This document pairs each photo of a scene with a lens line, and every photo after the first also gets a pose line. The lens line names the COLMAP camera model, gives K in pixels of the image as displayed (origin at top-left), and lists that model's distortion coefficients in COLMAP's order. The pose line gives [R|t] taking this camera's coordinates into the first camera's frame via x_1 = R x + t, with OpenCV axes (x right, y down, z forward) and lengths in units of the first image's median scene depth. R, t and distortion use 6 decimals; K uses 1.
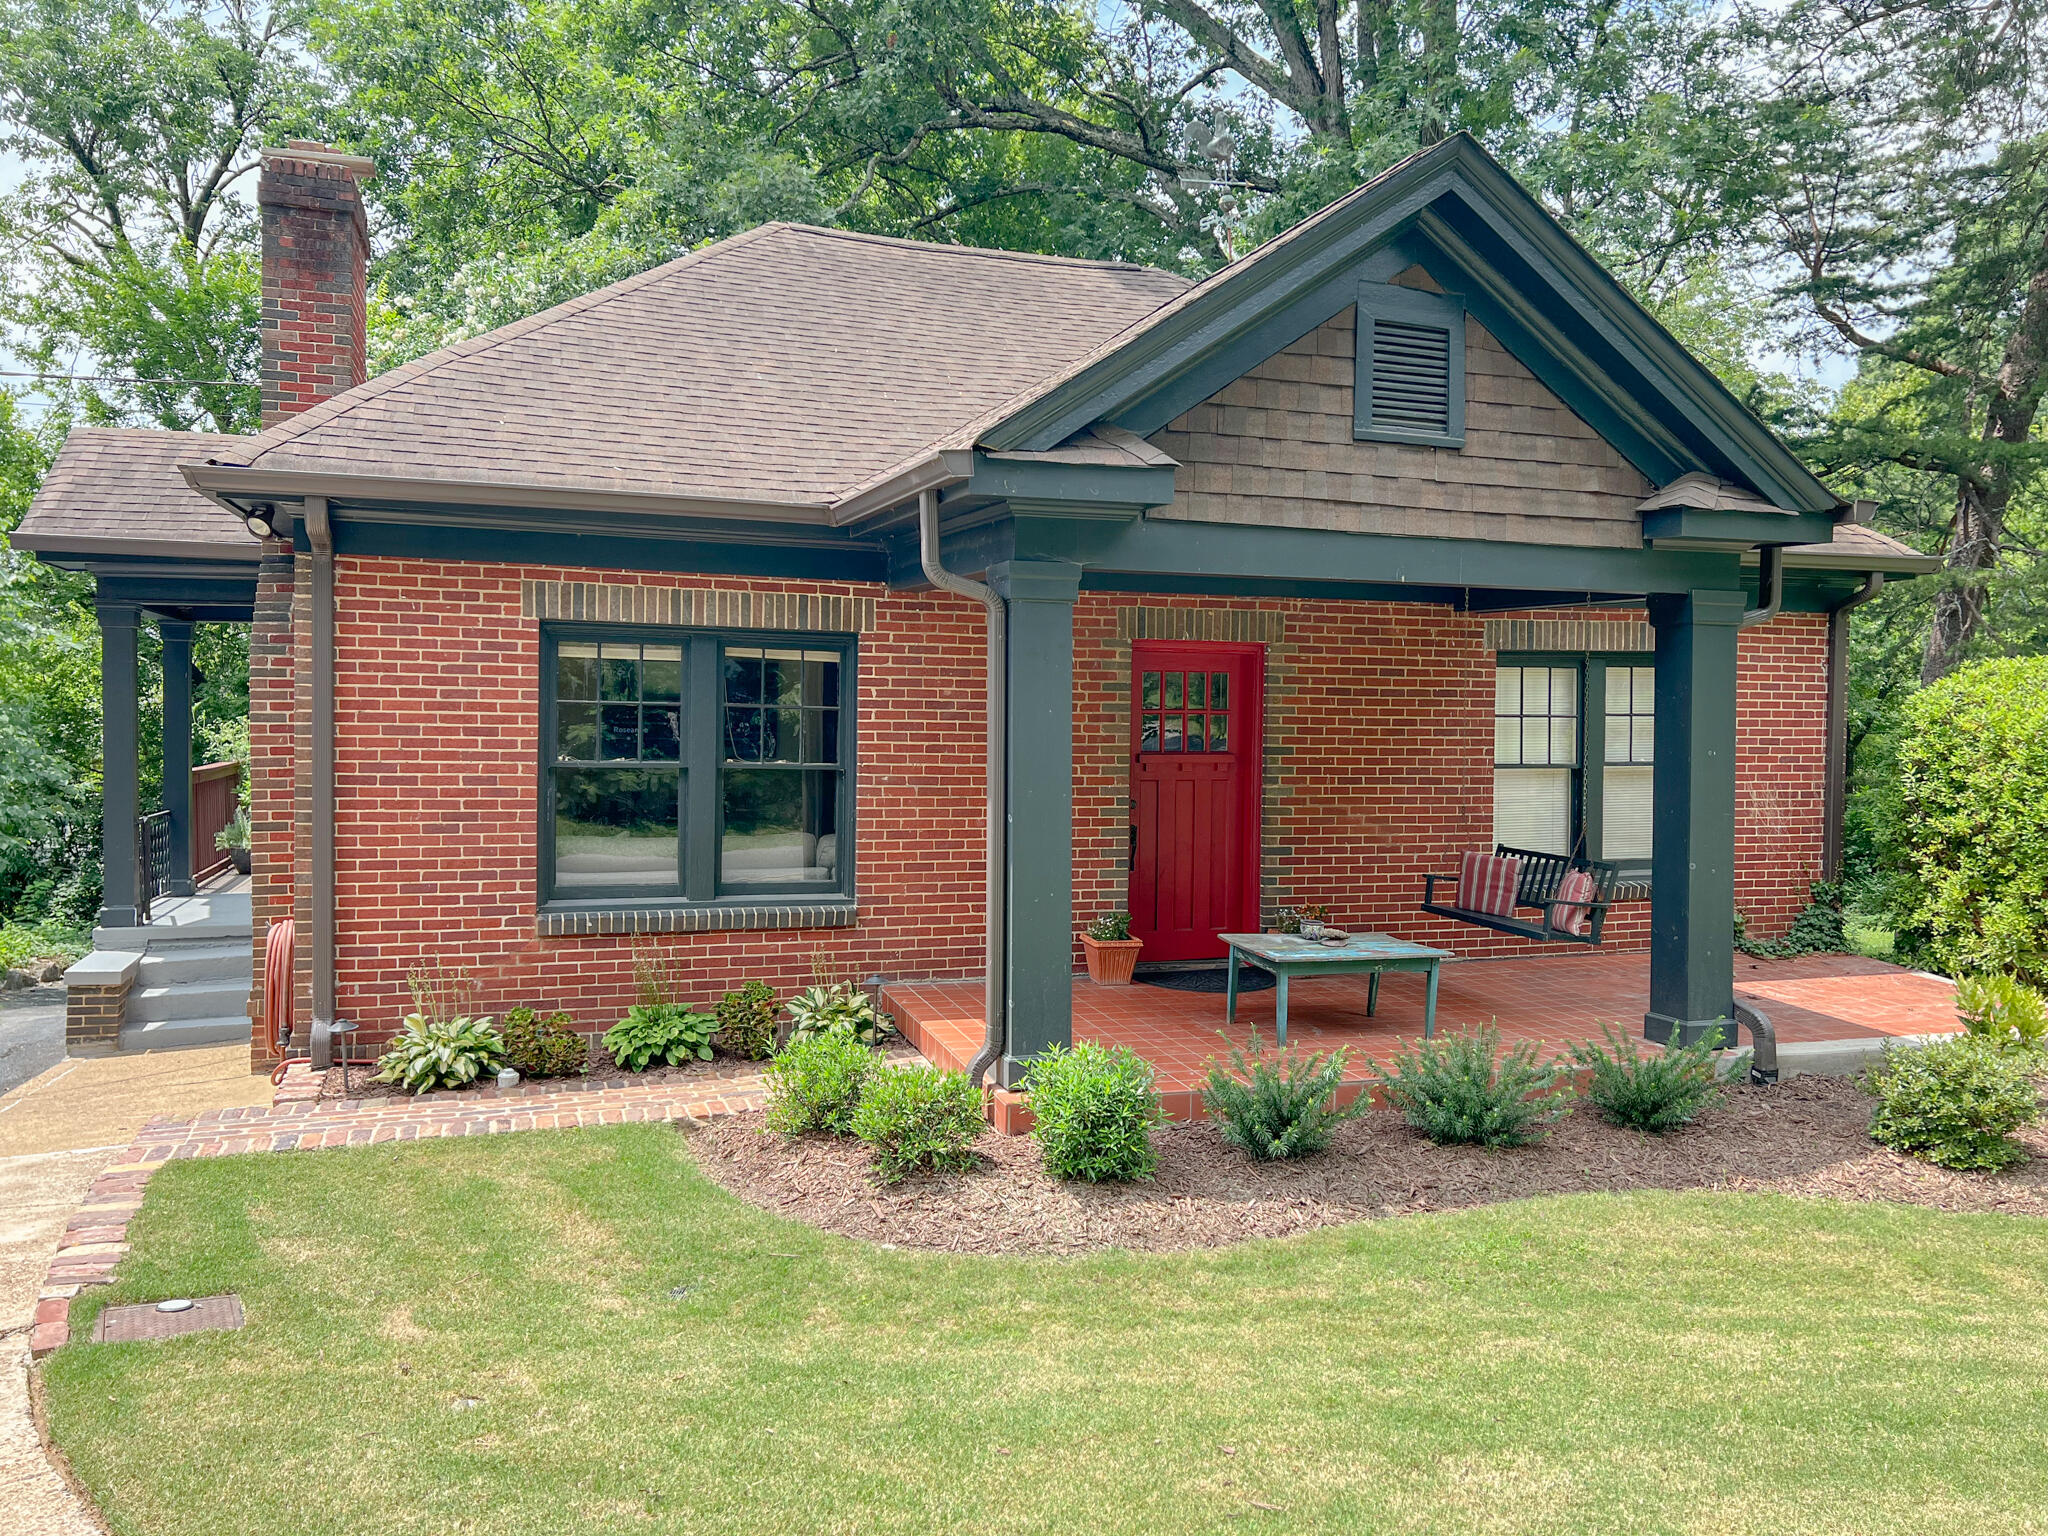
lens RADIAL K [[1530.6, 0, 1029.0], [0, 1530.6, 752.3], [0, 0, 1]] dist [0.088694, -0.112434]
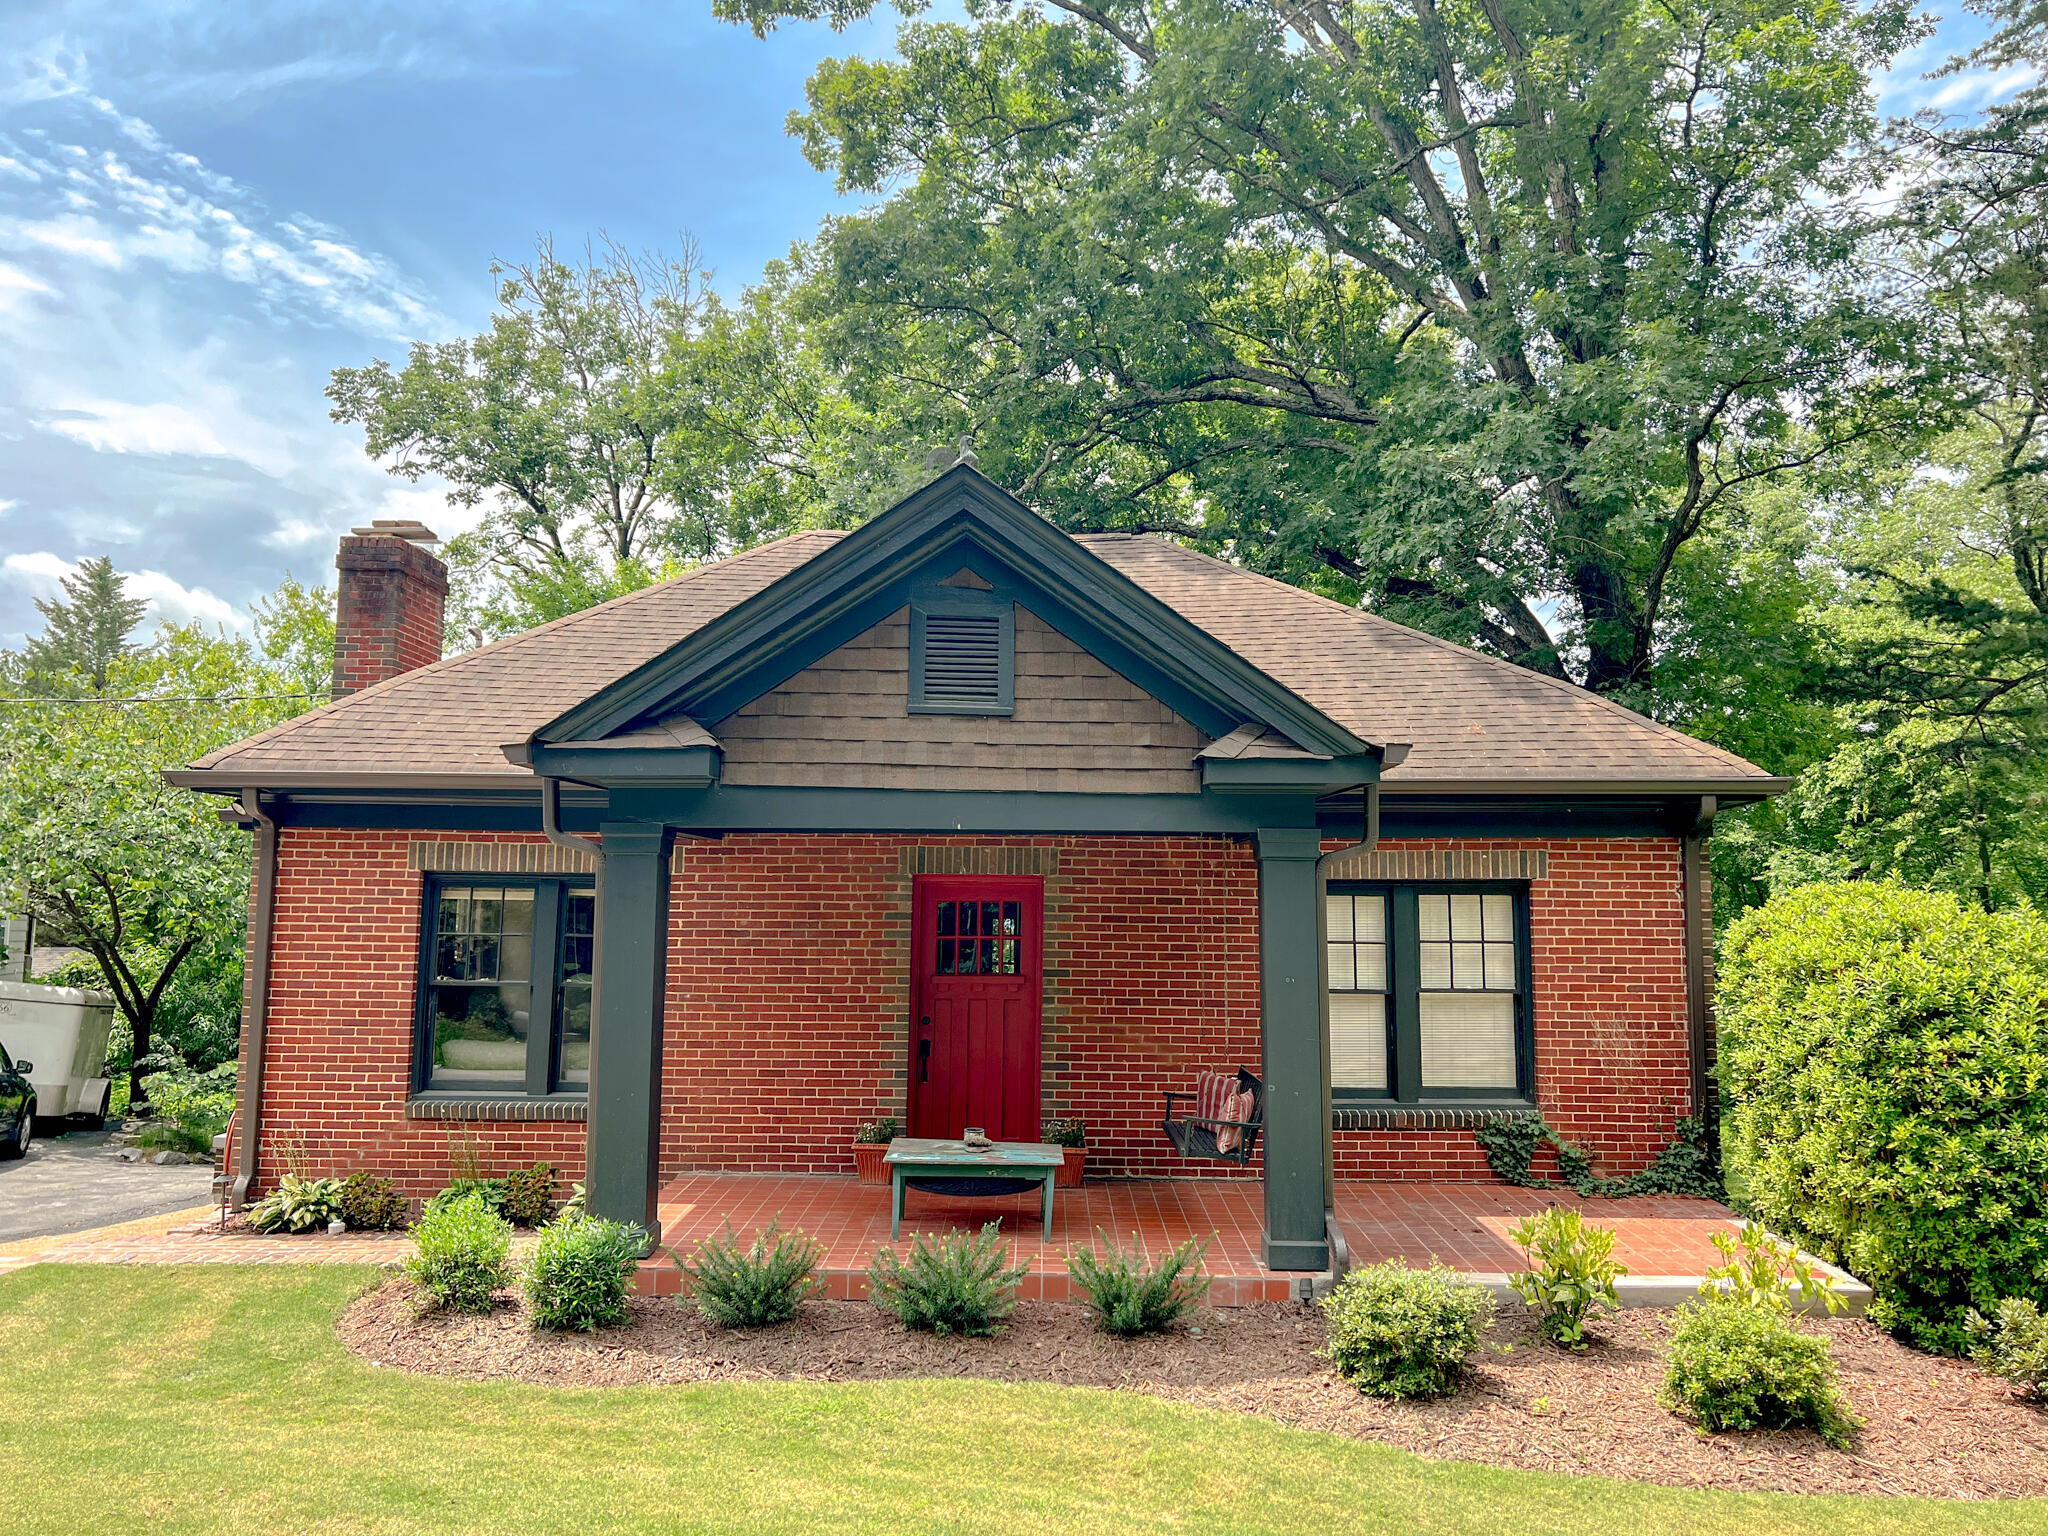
lens RADIAL K [[1530.6, 0, 1029.0], [0, 1530.6, 752.3], [0, 0, 1]] dist [0.088694, -0.112434]
pose [[0.942587, -0.040140, -0.331539, 0.603964], [-0.006290, 0.990440, -0.137799, -0.007638], [0.333900, 0.131973, 0.933324, -0.069474]]
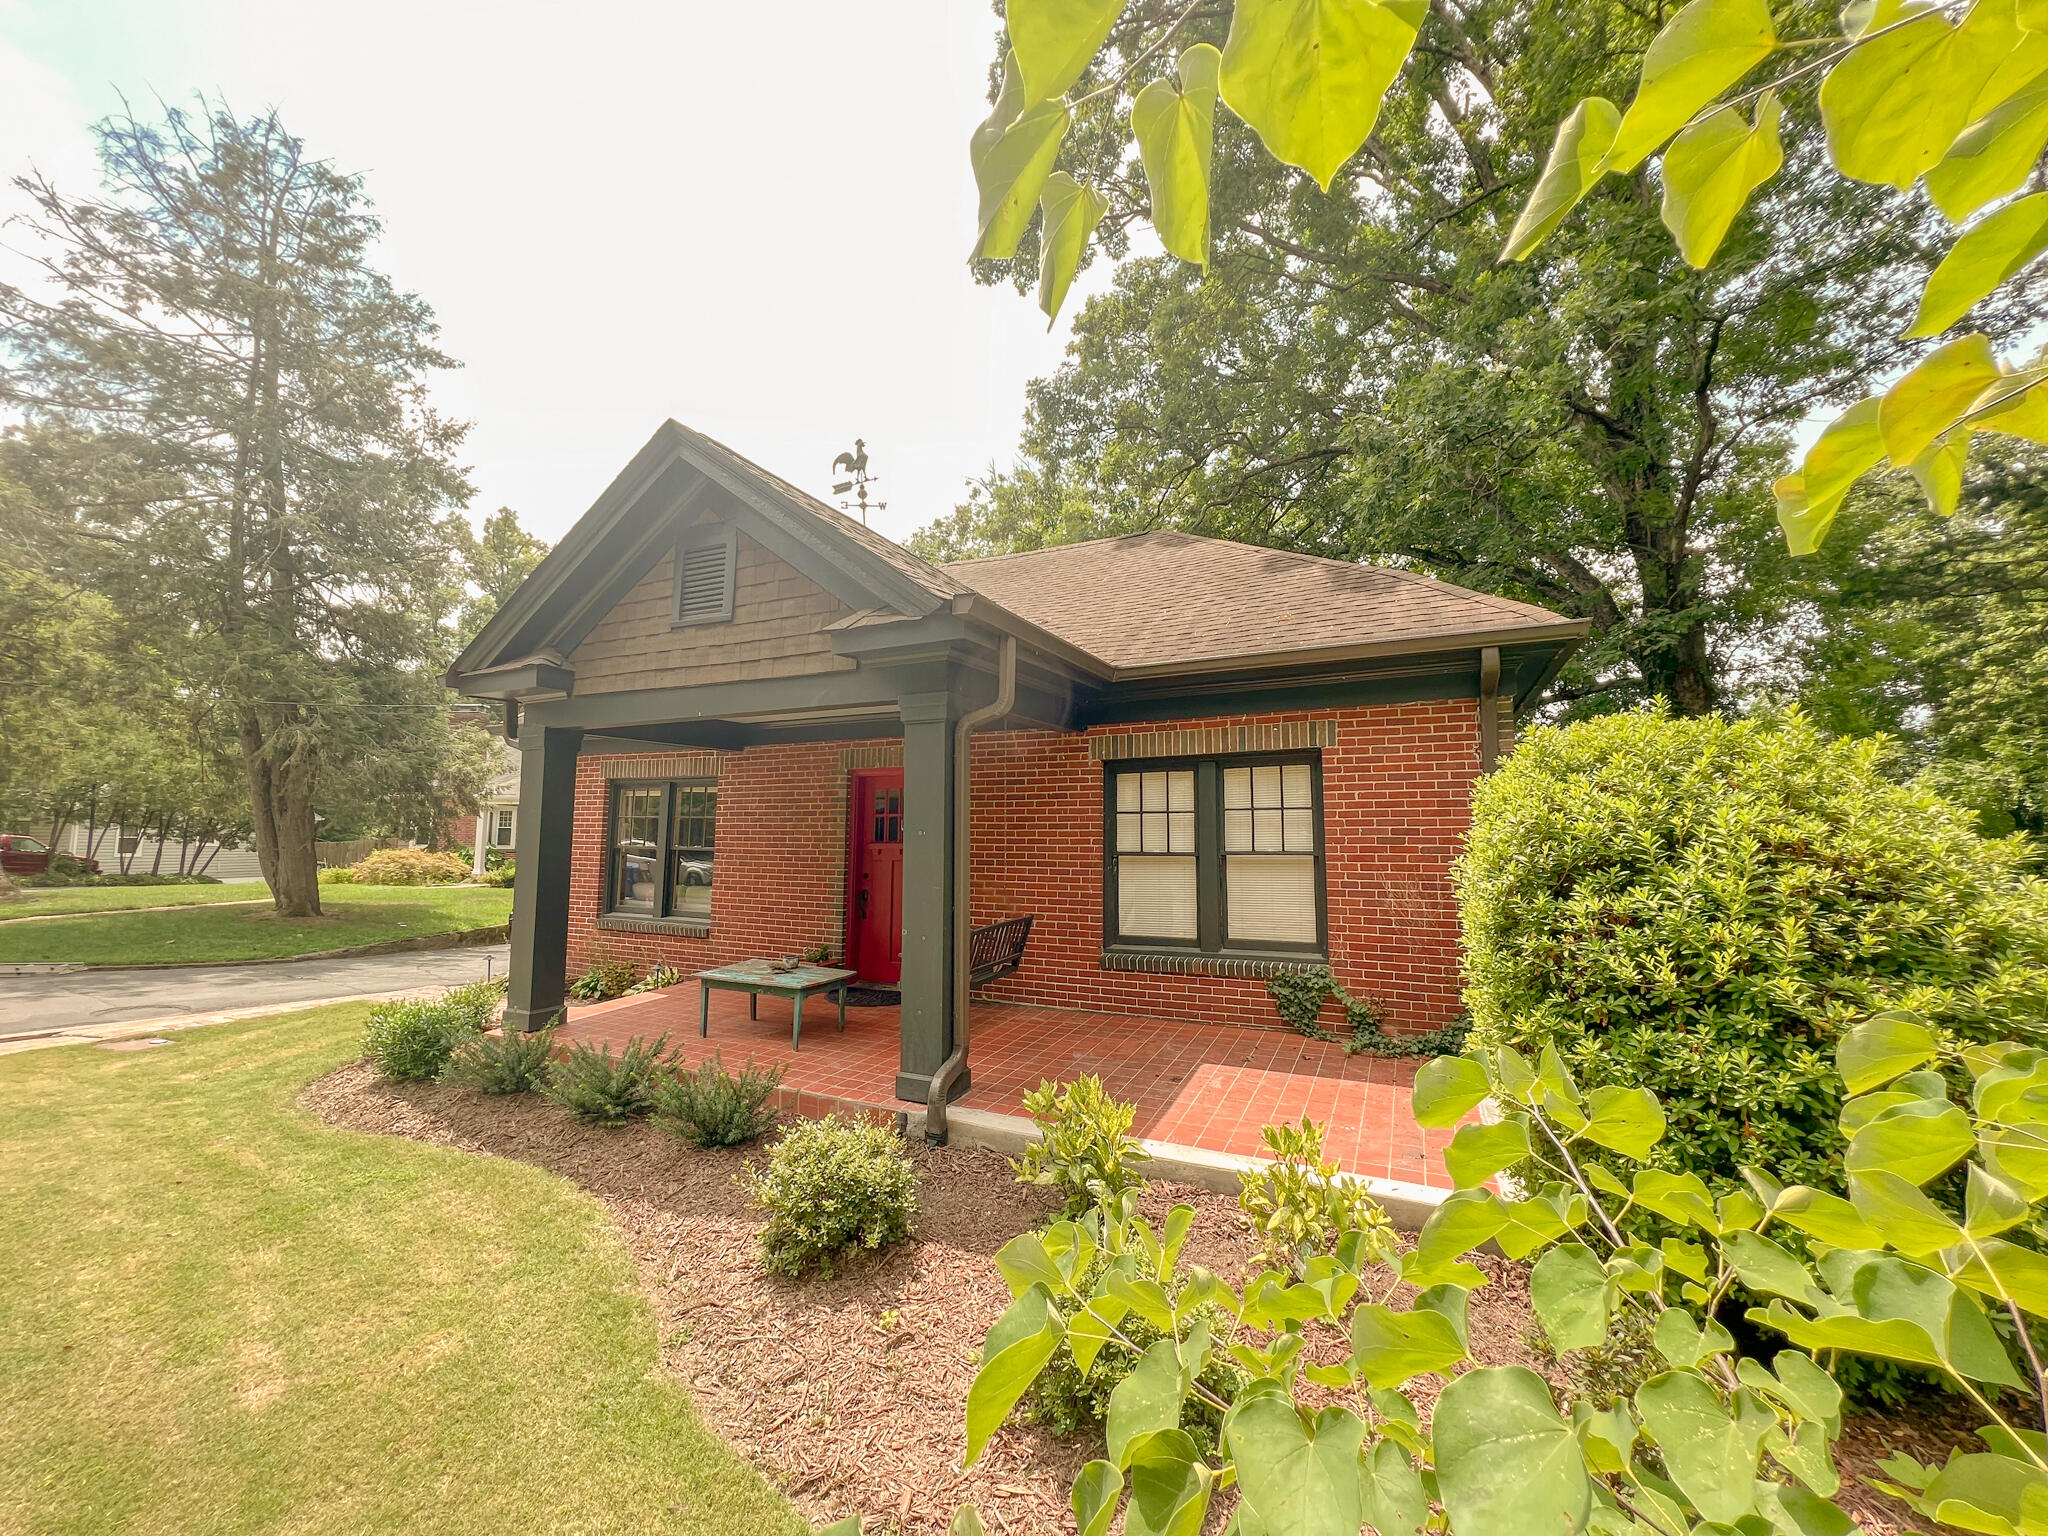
lens RADIAL K [[816.8, 0, 1023.0], [0, 816.8, 761.2], [0, 0, 1]] dist [-0.000450, -0.000437]
pose [[0.709342, -0.075405, -0.700819, 0.885739], [-0.012179, 0.992802, -0.119149, 0.017794], [0.704759, 0.093052, 0.703318, 0.598211]]
